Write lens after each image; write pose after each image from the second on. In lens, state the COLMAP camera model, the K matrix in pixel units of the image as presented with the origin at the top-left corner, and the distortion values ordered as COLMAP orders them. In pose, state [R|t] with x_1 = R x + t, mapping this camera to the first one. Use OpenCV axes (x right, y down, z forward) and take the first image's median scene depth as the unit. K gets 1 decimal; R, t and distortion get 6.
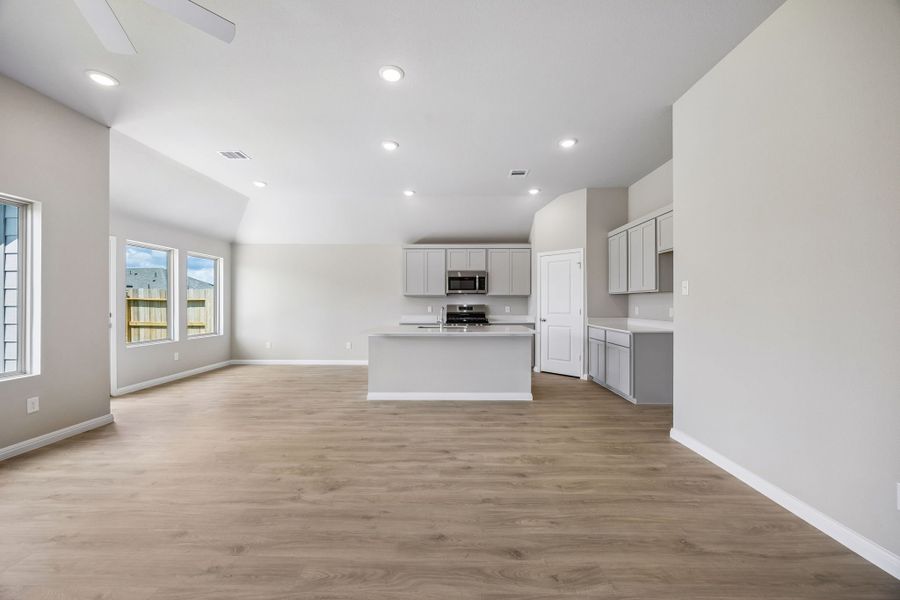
lens RADIAL K [[342.3, 0, 447.0], [0, 342.3, 298.3], [0, 0, 1]] dist [-0.004162, -0.000321]
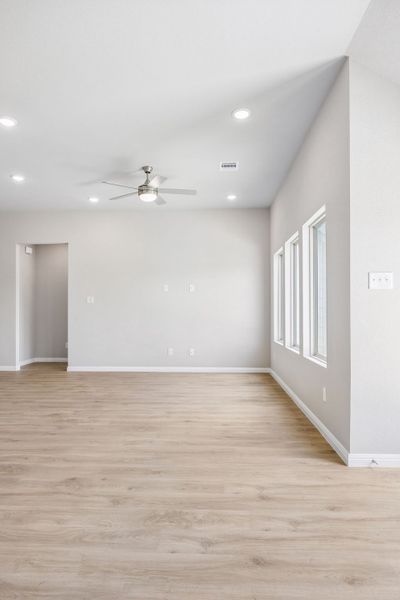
lens RADIAL K [[364.7, 0, 200.9], [0, 364.7, 309.6], [0, 0, 1]] dist [-0.015135, 0.005432]
pose [[-0.999754, 0.003666, 0.021853, -0.724705], [0.003327, 0.999874, -0.015532, 0.050523], [-0.021907, -0.015455, -0.999641, 1.850474]]
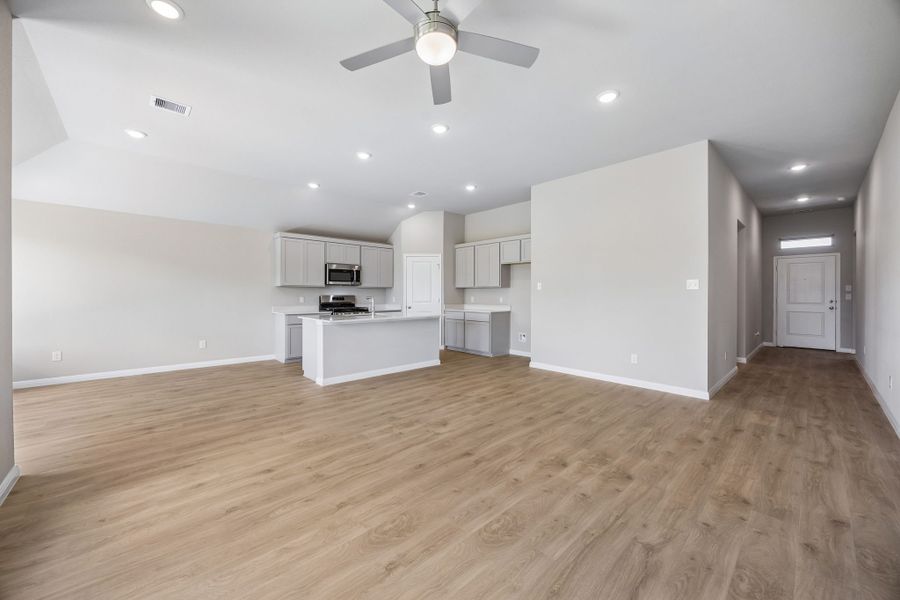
lens RADIAL K [[342.3, 0, 445.9], [0, 342.3, 293.8], [0, 0, 1]] dist [-0.004162, -0.000321]
pose [[0.722765, 0.002105, 0.691091, -0.880140], [-0.012314, 0.999876, 0.009833, -0.001439], [-0.690984, -0.015617, 0.722701, -0.019072]]
